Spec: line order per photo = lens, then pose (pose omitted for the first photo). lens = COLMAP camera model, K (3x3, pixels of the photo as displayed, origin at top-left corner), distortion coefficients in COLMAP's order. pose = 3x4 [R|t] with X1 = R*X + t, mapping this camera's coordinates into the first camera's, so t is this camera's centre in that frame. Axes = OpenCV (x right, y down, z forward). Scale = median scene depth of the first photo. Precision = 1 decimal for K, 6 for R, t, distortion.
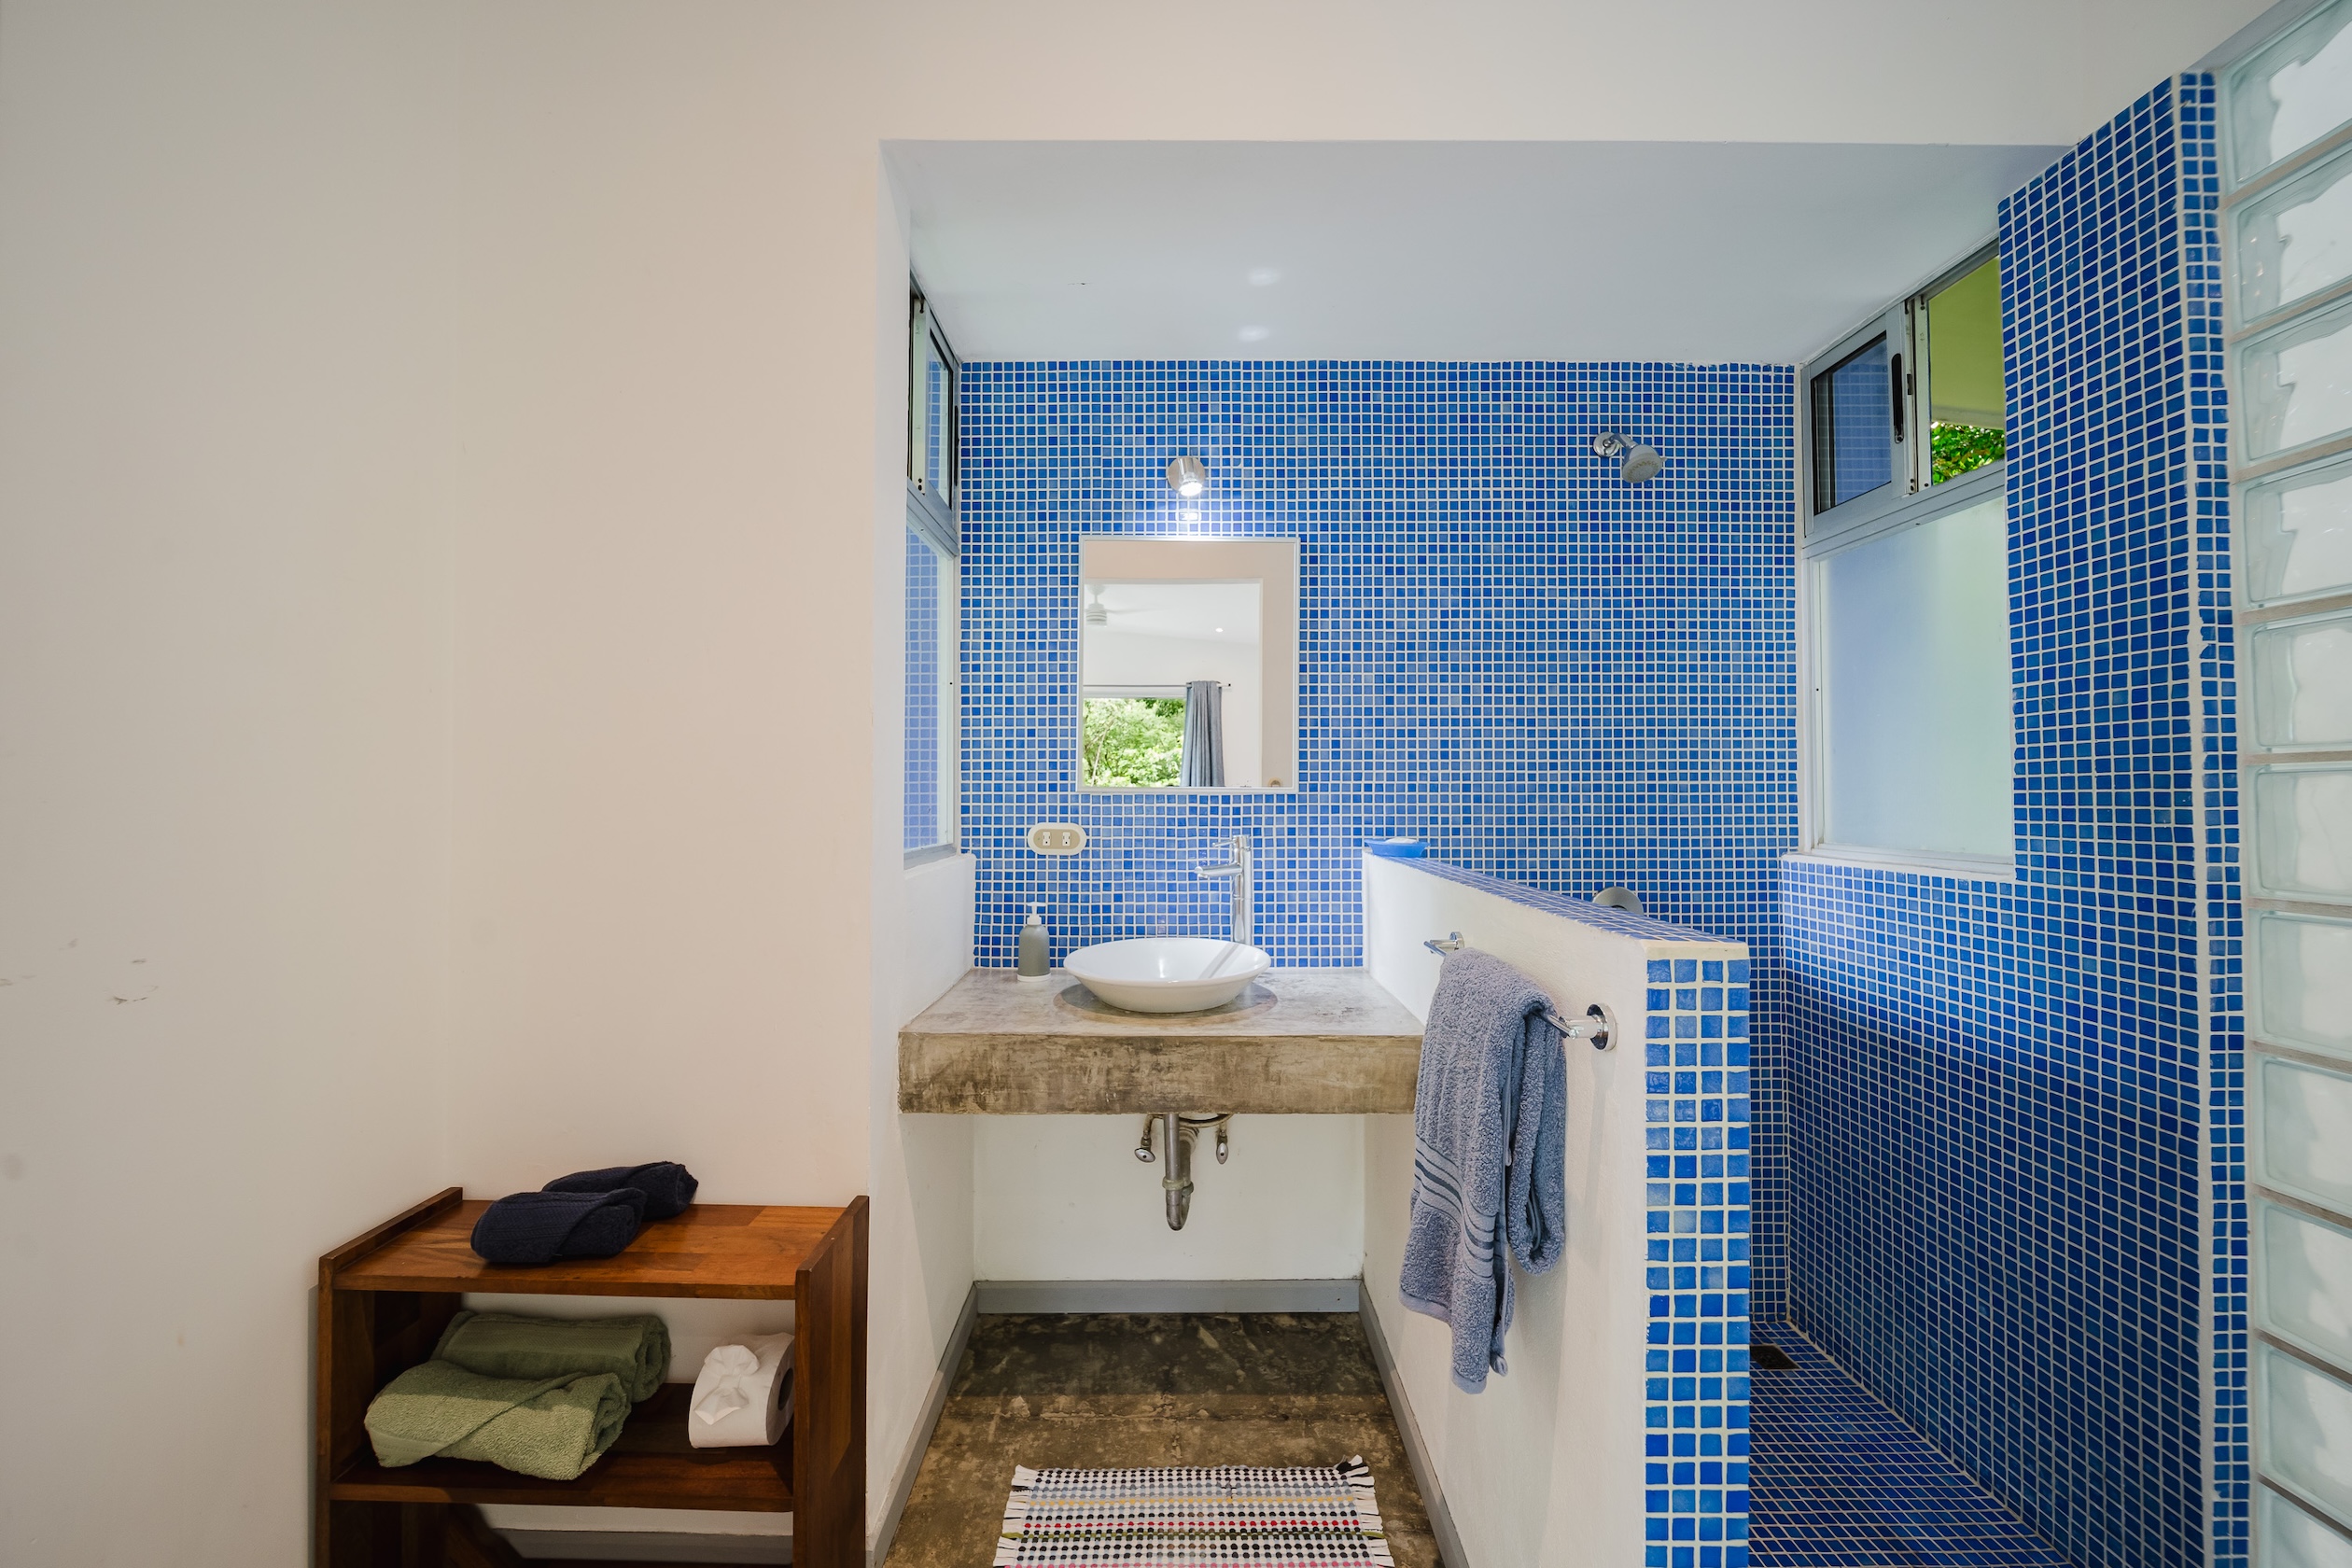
lens RADIAL K [[828.3, 0, 1171.3], [0, 828.3, 773.0], [0, 0, 1]] dist [0.001016, -0.001577]
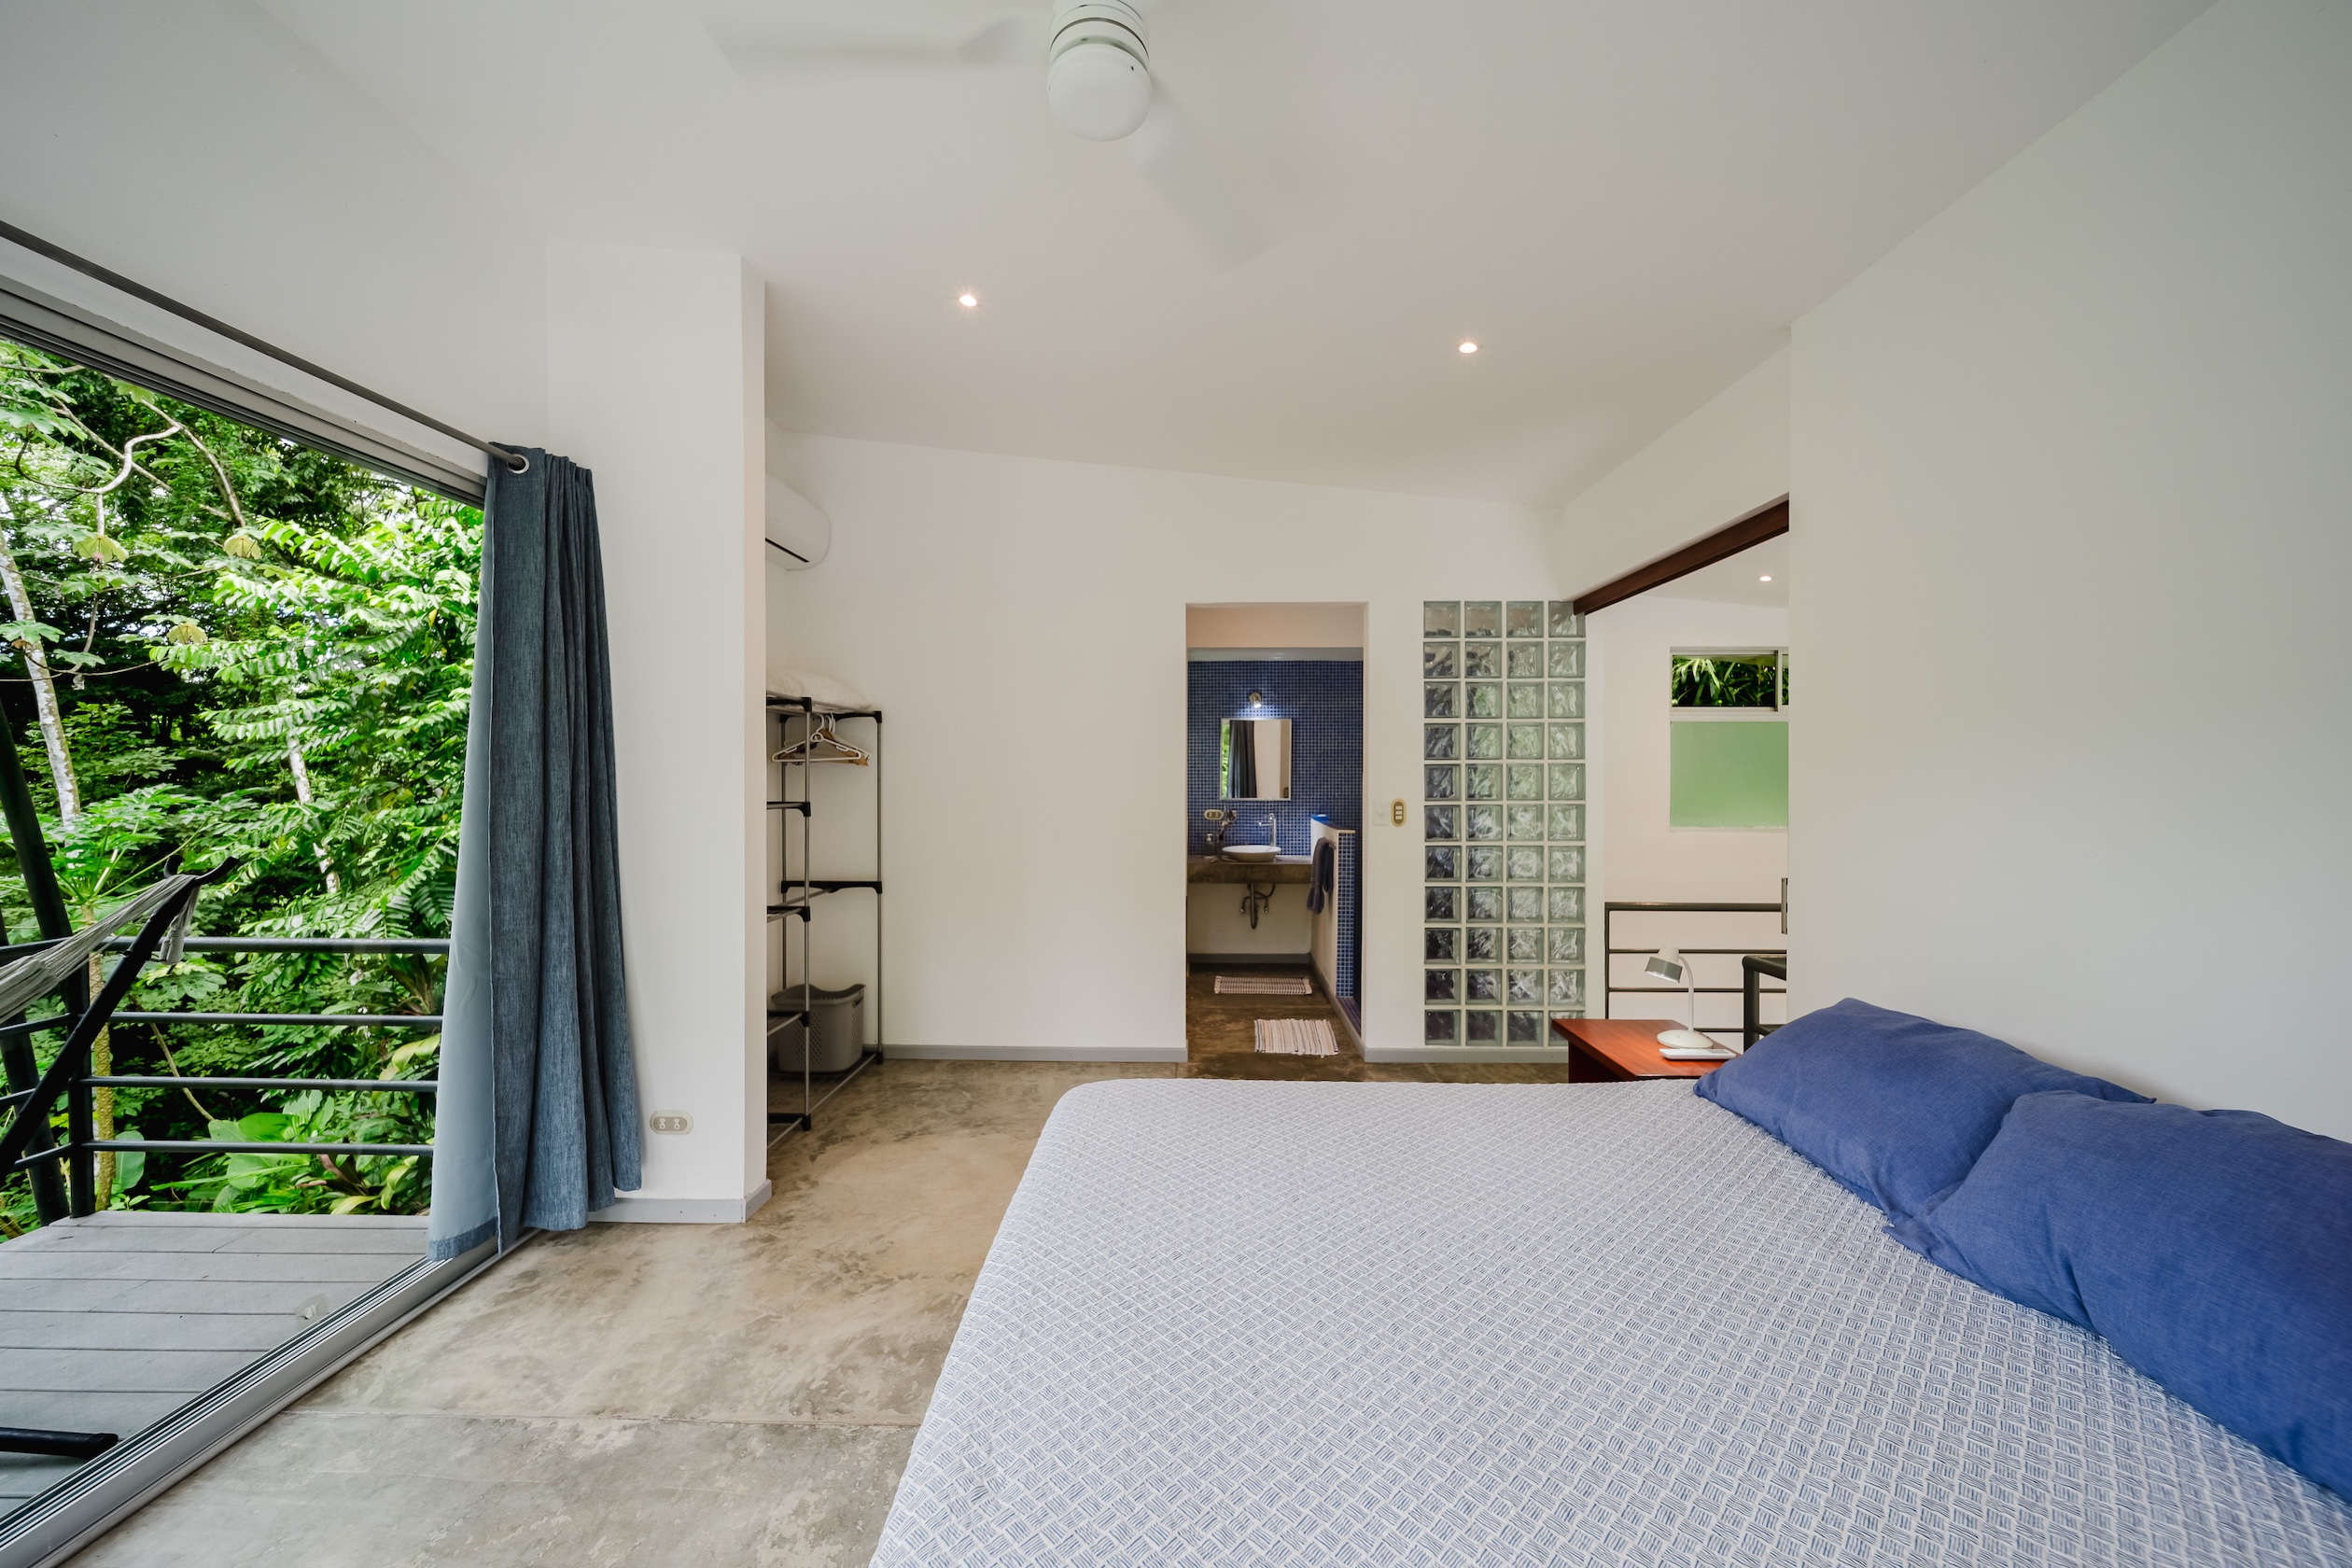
lens RADIAL K [[828.3, 0, 1178.5], [0, 828.3, 784.0], [0, 0, 1]] dist [0.001016, -0.001577]
pose [[0.999848, 0.000301, -0.017449, -0.249383], [-0.000202, 0.999984, 0.005679, -0.081824], [0.017450, -0.005674, 0.999832, -2.488007]]
